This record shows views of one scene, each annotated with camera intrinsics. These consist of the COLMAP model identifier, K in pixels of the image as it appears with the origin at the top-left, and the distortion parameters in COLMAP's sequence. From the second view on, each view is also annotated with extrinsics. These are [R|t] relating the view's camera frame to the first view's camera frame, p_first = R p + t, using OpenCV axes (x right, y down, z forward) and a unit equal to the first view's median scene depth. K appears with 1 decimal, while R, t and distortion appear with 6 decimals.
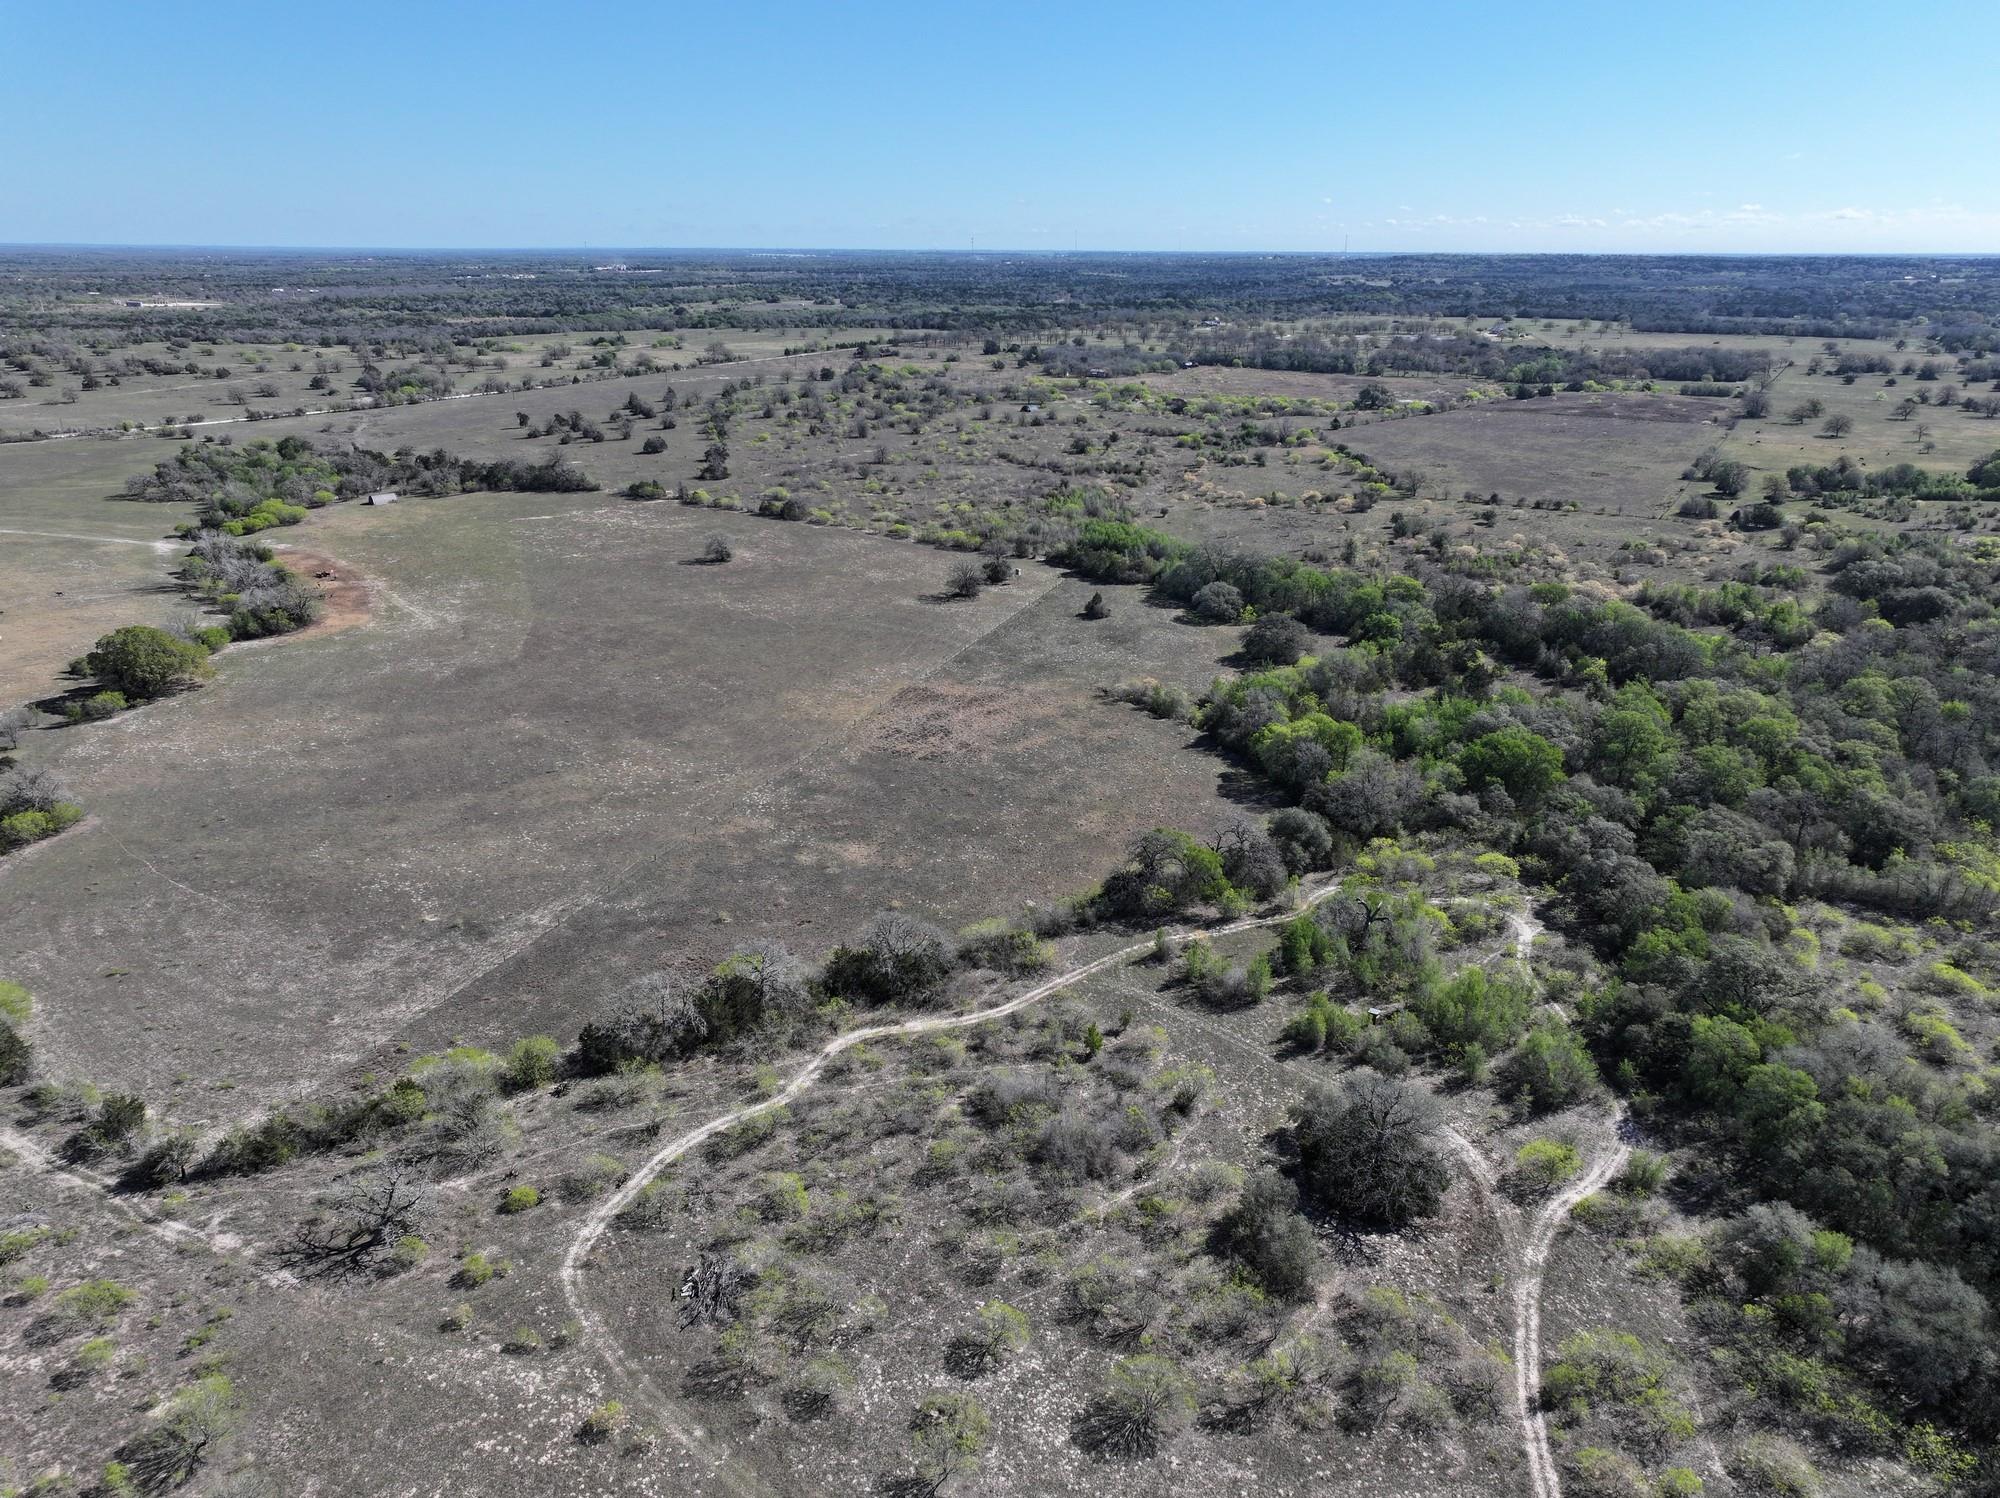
lens RADIAL K [[1397.1, 0, 997.2], [0, 1397.1, 750.2], [0, 0, 1]] dist [0.005313, 0.020311]
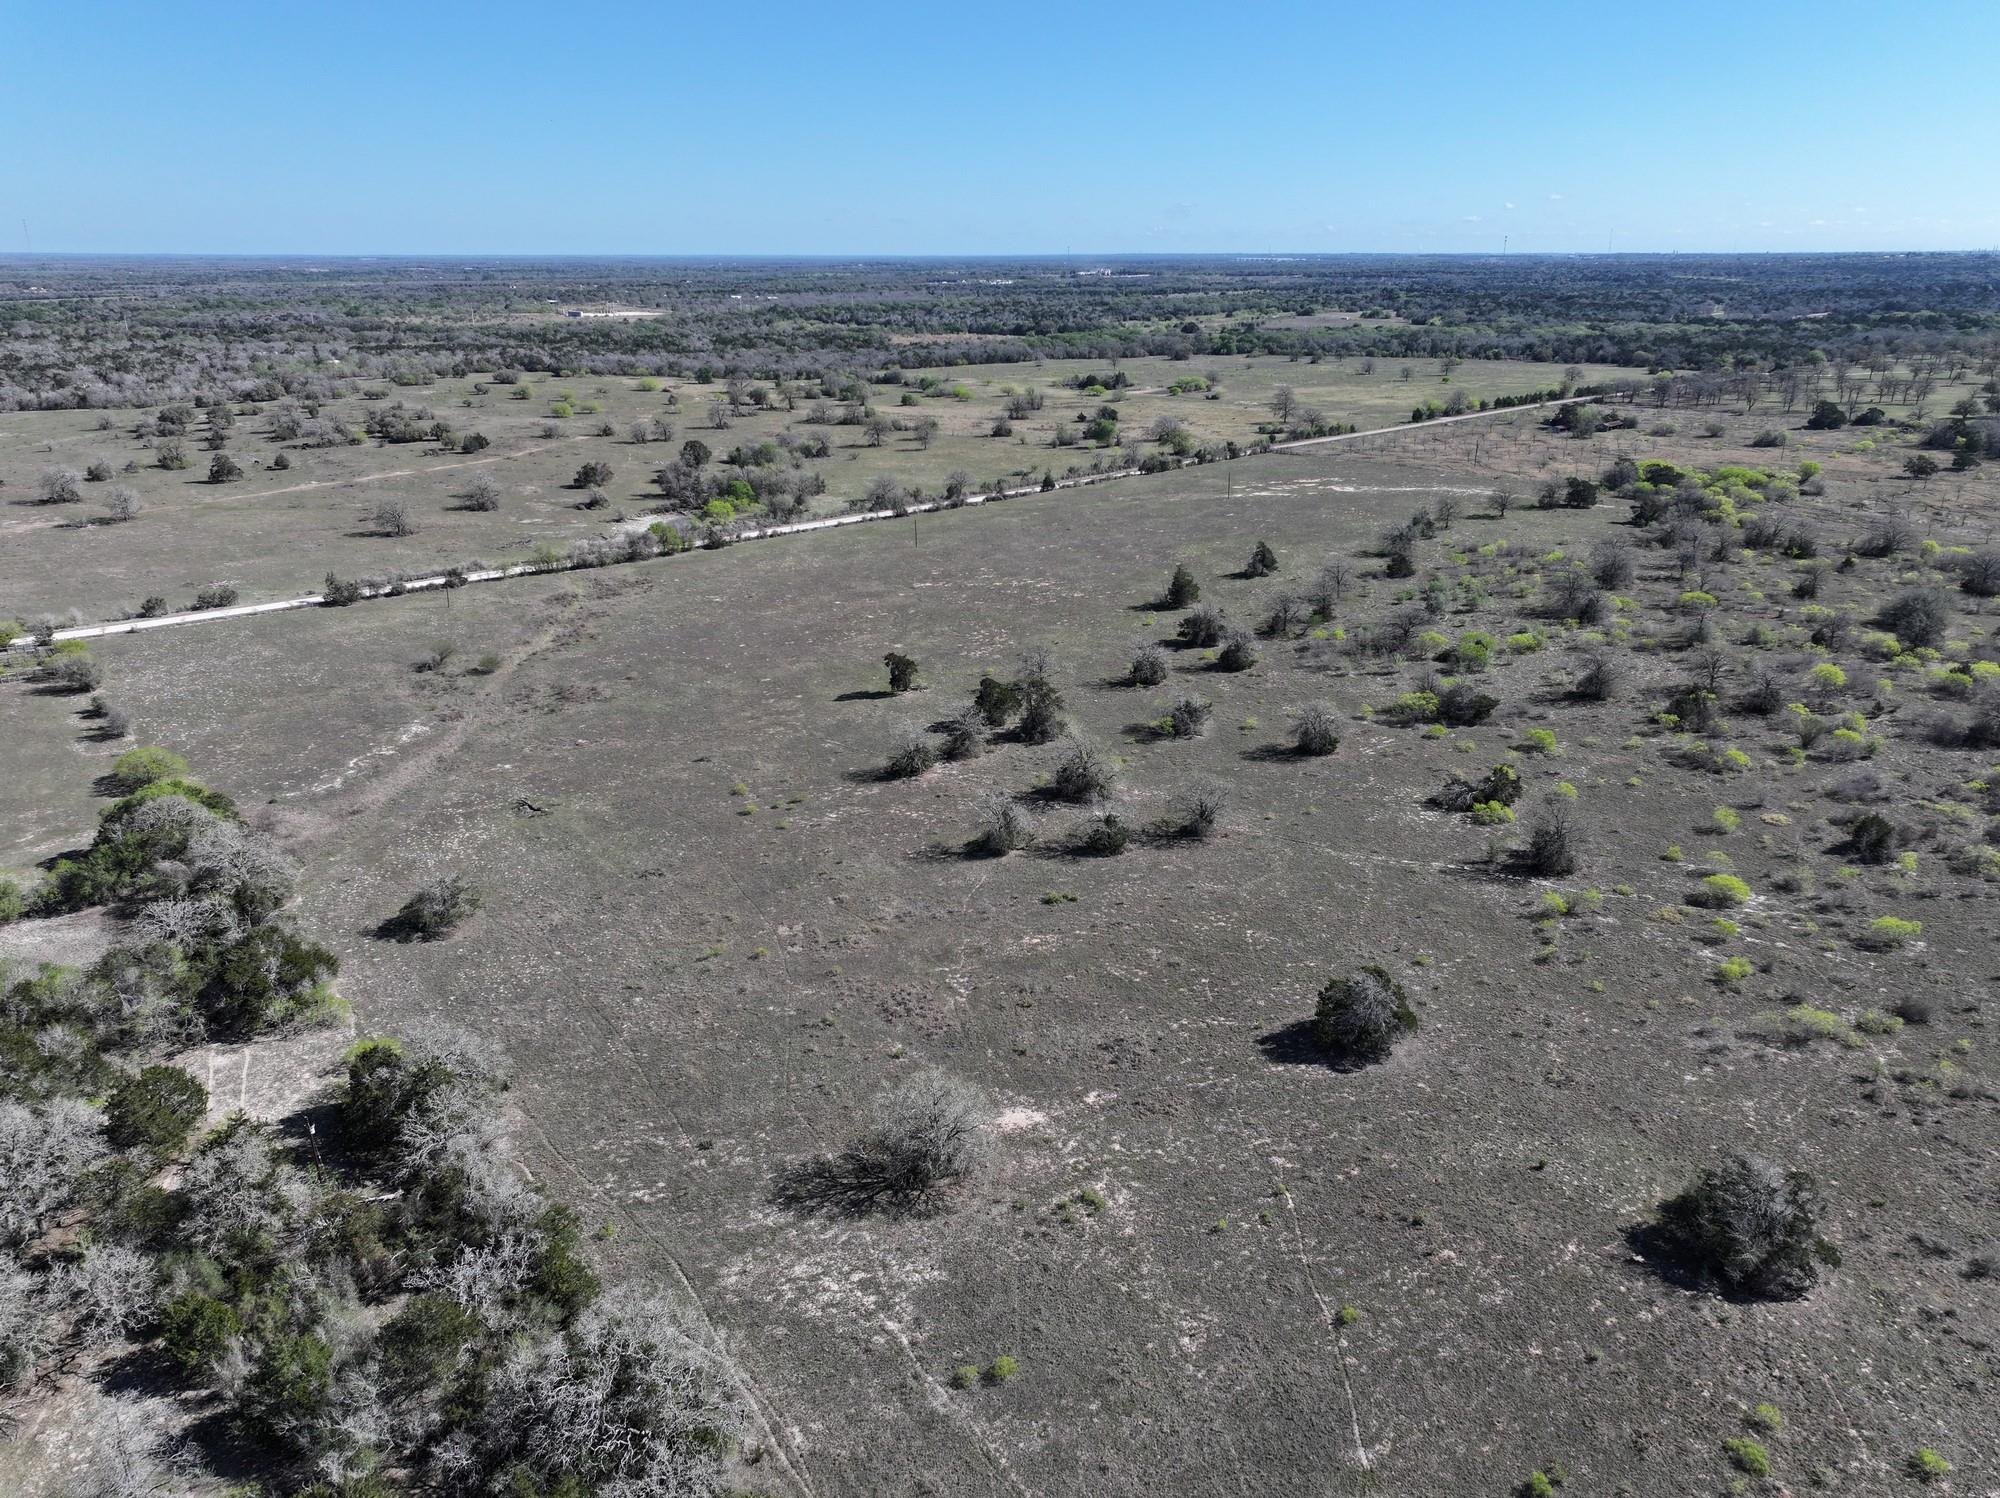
lens RADIAL K [[1397.1, 0, 1000.2], [0, 1397.1, 747.1], [0, 0, 1]] dist [0.005313, 0.020311]
pose [[0.950939, 0.099548, -0.292926, -0.110152], [-0.101290, 0.994814, 0.009258, -0.118605], [0.292329, 0.020867, 0.956090, 0.353563]]
